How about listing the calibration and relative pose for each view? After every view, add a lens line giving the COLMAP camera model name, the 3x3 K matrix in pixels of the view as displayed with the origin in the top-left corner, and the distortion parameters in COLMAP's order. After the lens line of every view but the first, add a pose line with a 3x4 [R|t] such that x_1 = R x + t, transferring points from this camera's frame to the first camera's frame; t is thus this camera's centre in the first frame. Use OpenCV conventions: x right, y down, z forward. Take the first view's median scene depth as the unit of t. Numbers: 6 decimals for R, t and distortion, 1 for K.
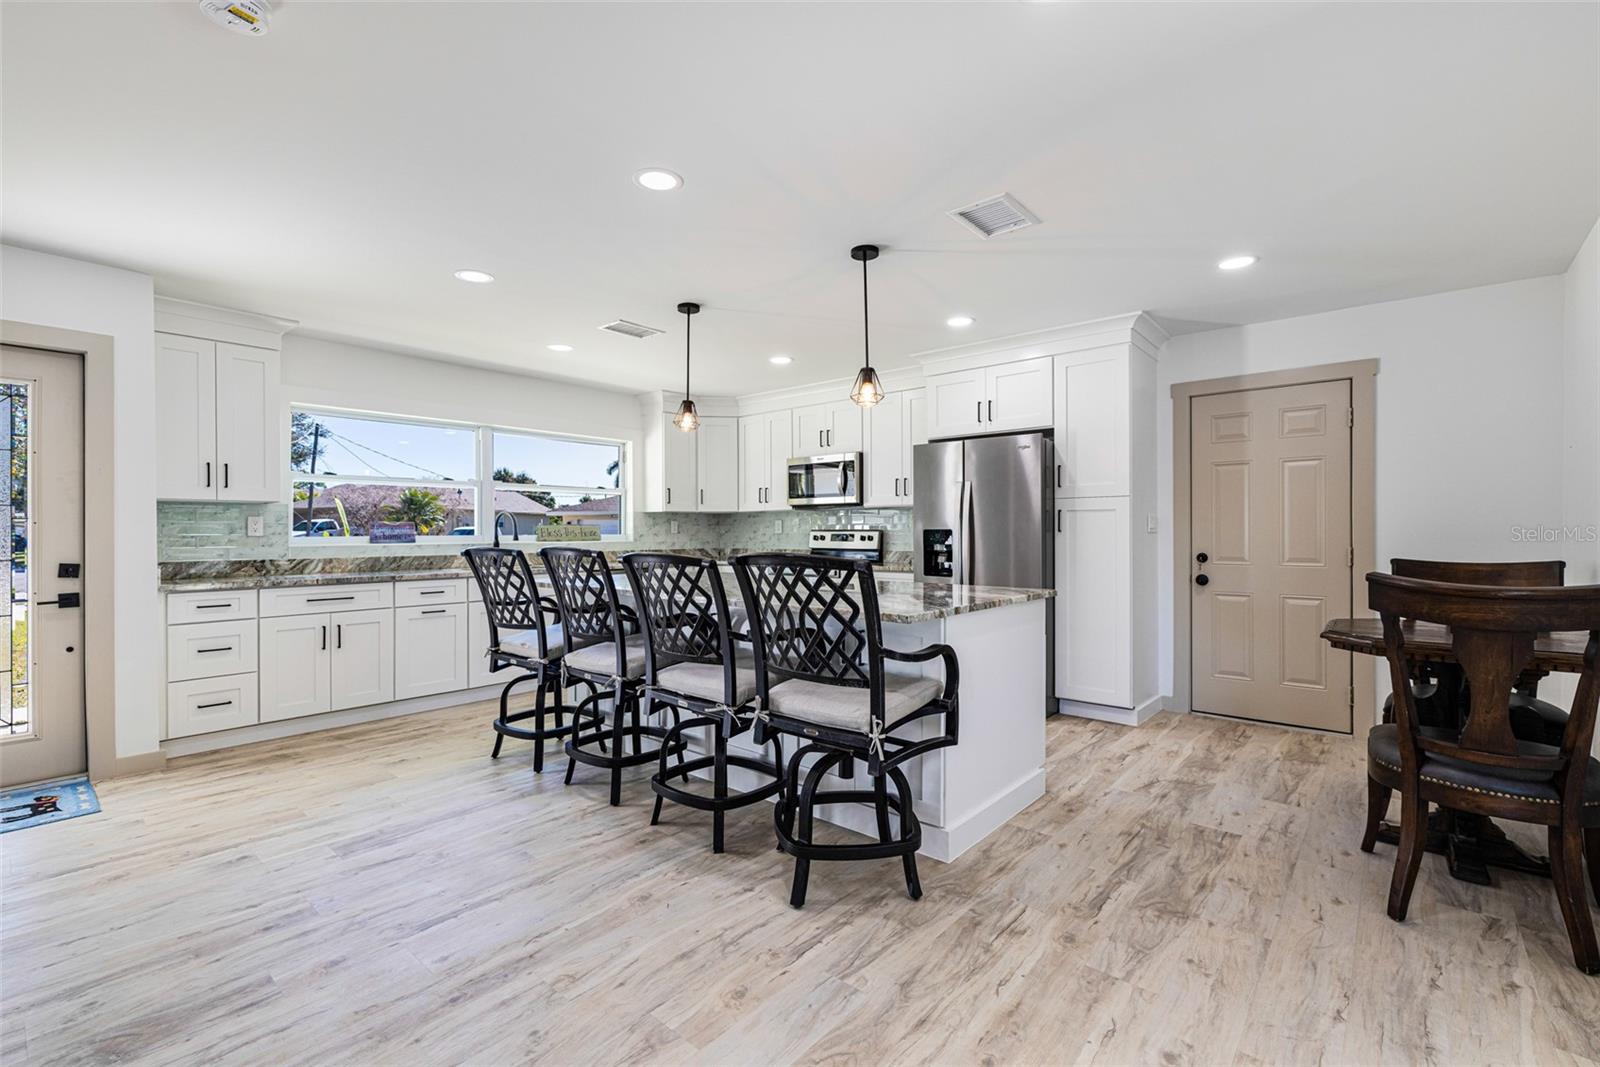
lens RADIAL K [[659.2, 0, 765.8], [0, 659.2, 535.0], [0, 0, 1]] dist [-0.001102, -0.000101]
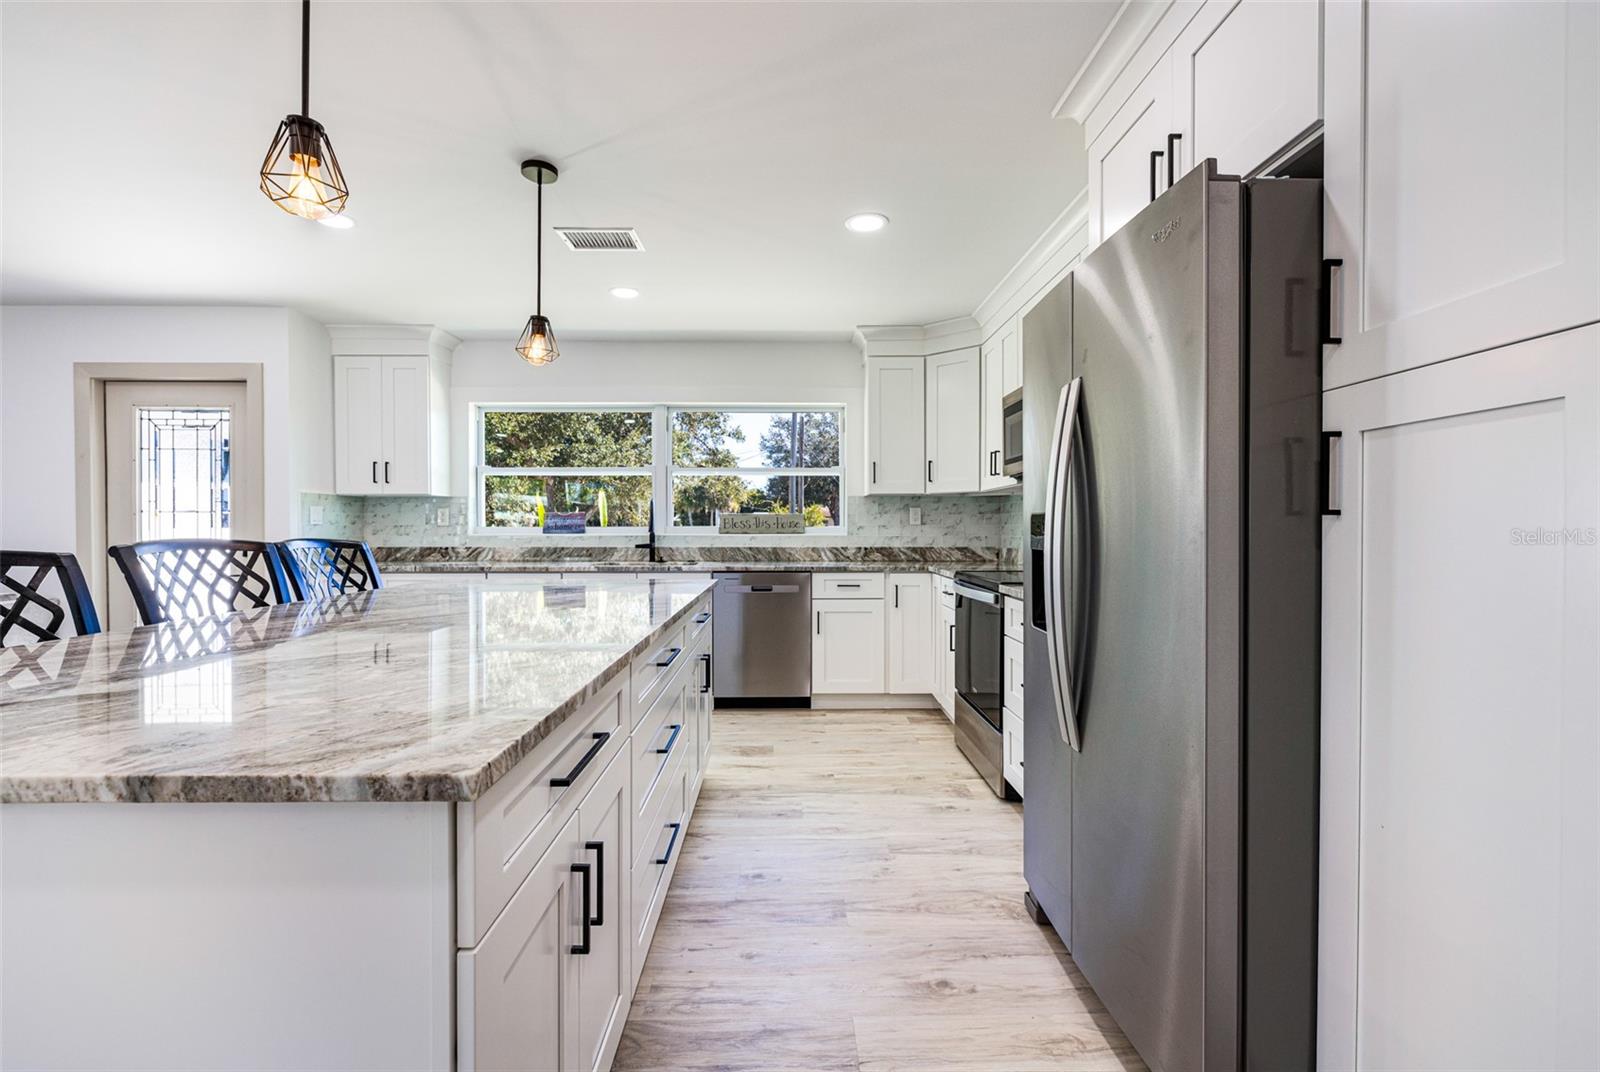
lens RADIAL K [[678.5, 0, 778.1], [0, 678.5, 534.2], [0, 0, 1]] dist [0.002207, 0.000048]
pose [[0.697292, 0.009888, -0.716719, 0.447163], [-0.004580, 0.999946, 0.009339, 0.002527], [0.716773, -0.003230, 0.697299, 0.593488]]
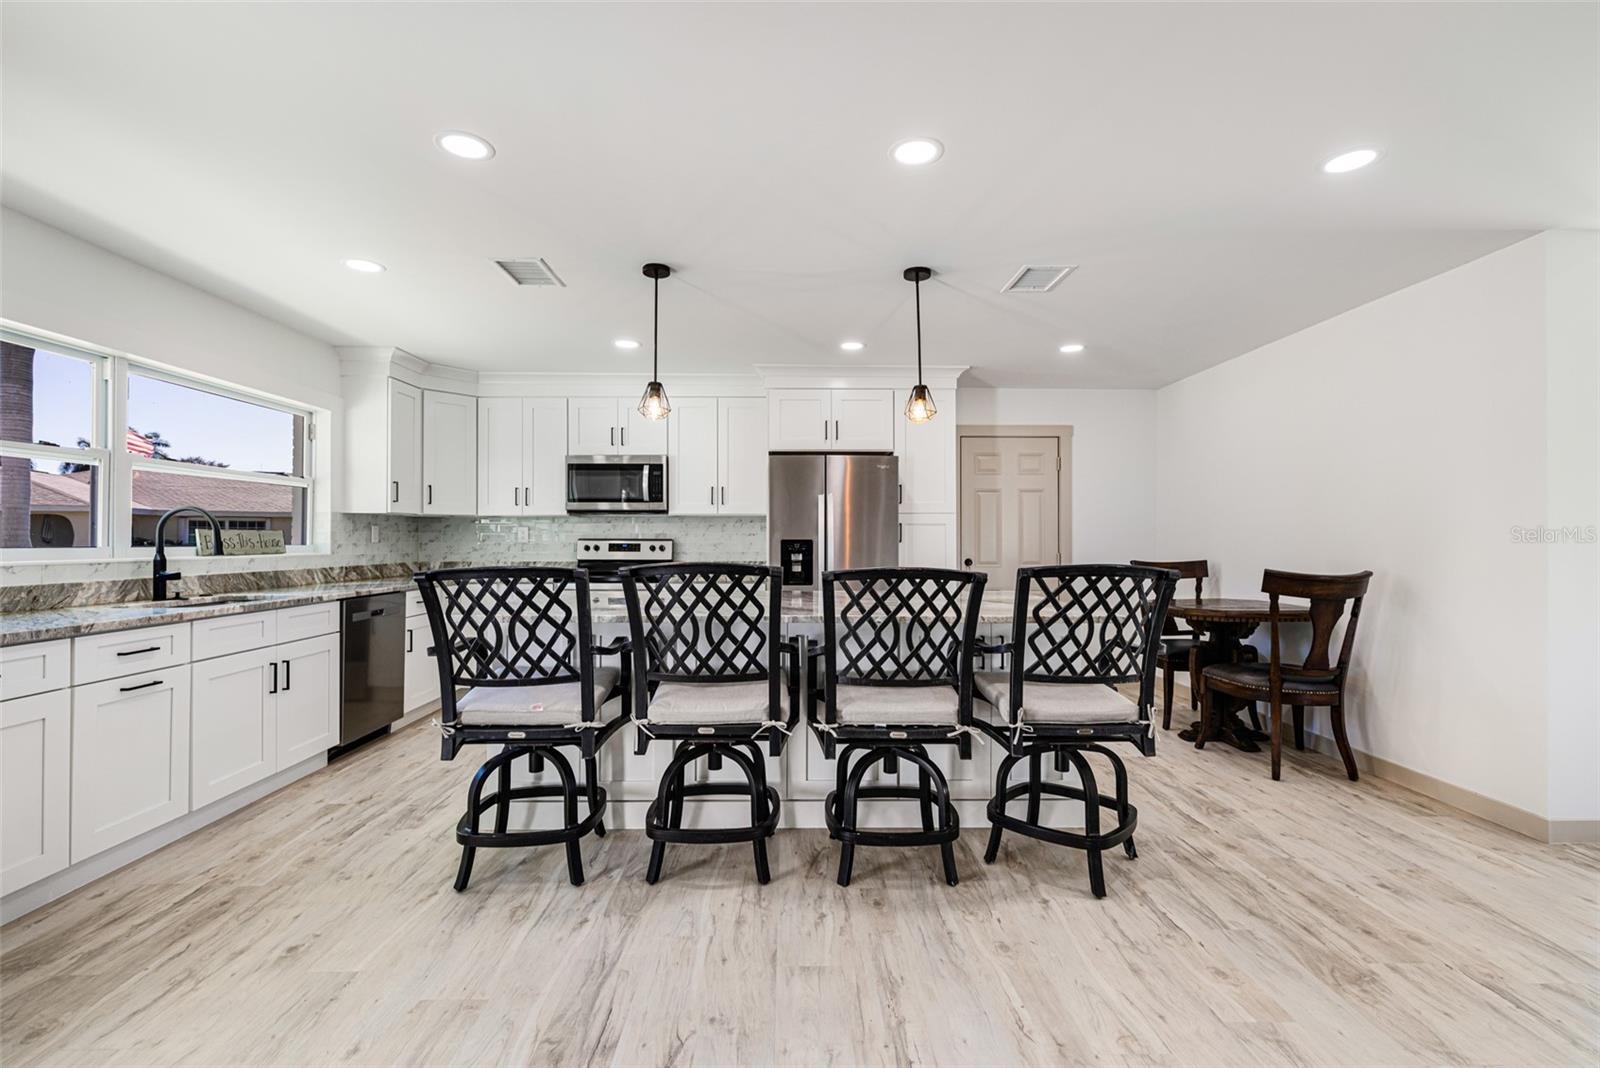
lens RADIAL K [[689.8, 0, 749.1], [0, 689.8, 533.0], [0, 0, 1]] dist [-0.001298, -0.000196]
pose [[0.761246, 0.008824, 0.648403, -0.499258], [0.000388, 0.999901, -0.014063, -0.003514], [-0.648463, 0.010957, 0.761167, 0.231296]]
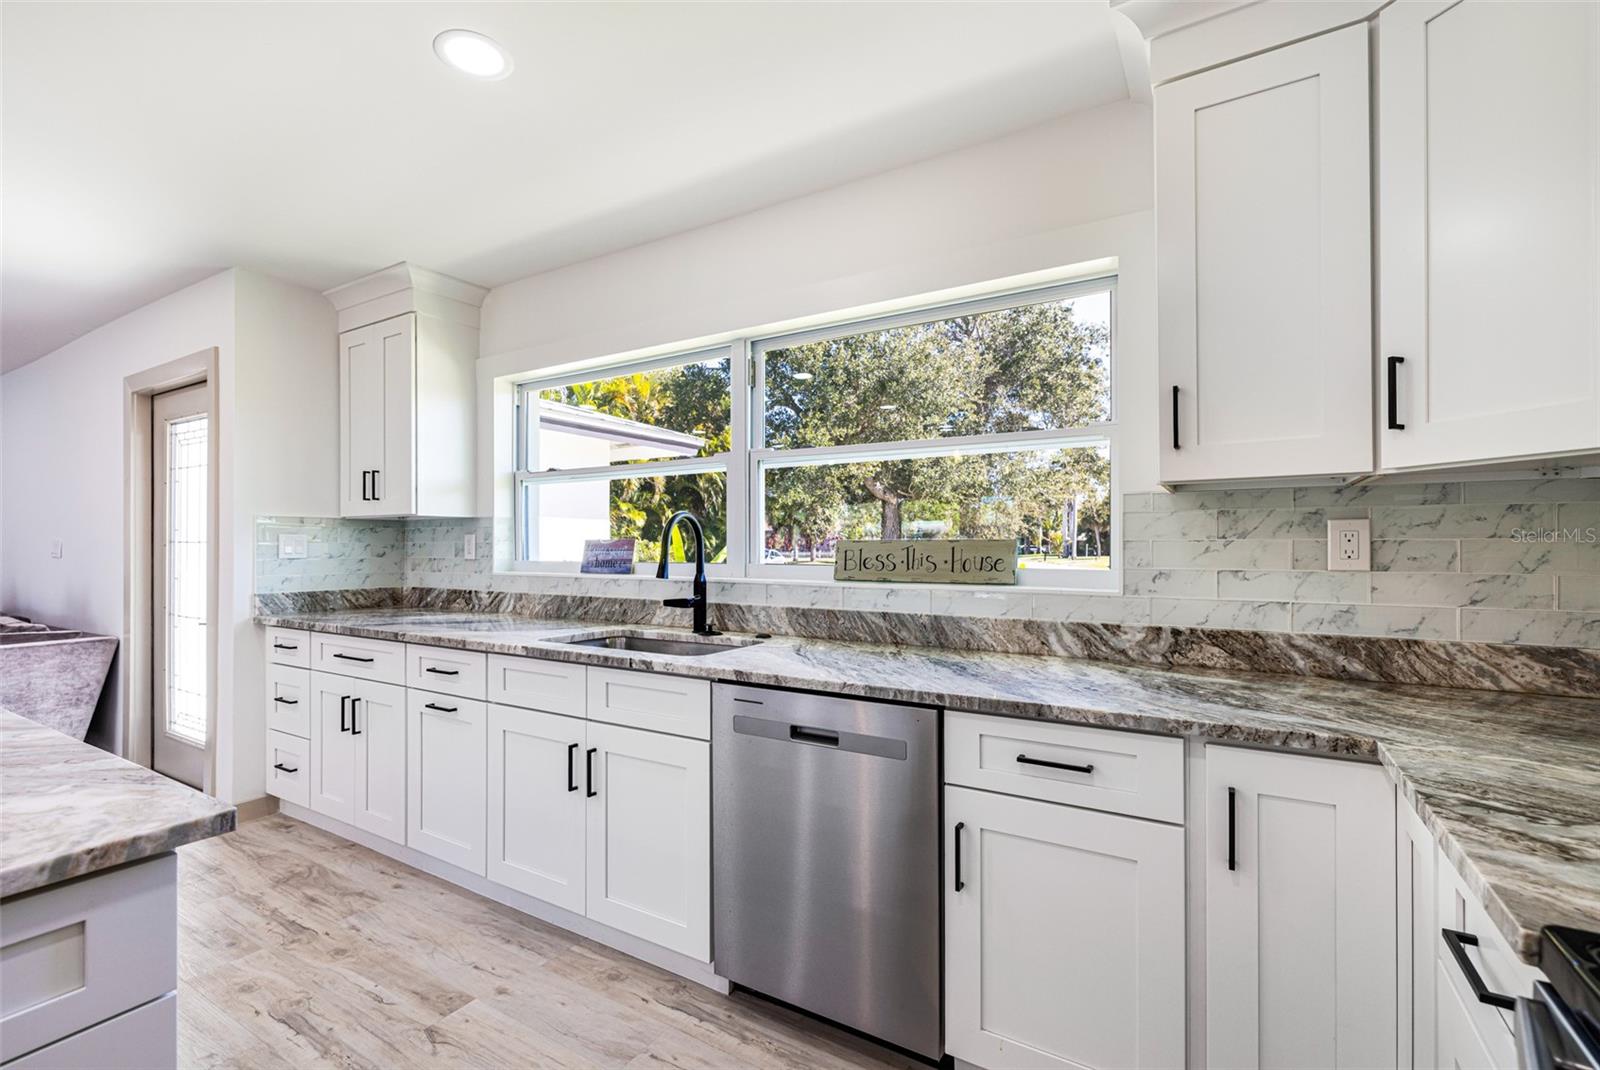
lens RADIAL K [[689.2, 0, 768.1], [0, 689.2, 543.5], [0, 0, 1]] dist [-0.000155, -0.000159]
pose [[0.209361, -0.001683, -0.977837, 0.098791], [-0.004921, 0.999984, -0.002775, -0.016435], [0.977826, 0.005393, 0.209349, 1.158158]]
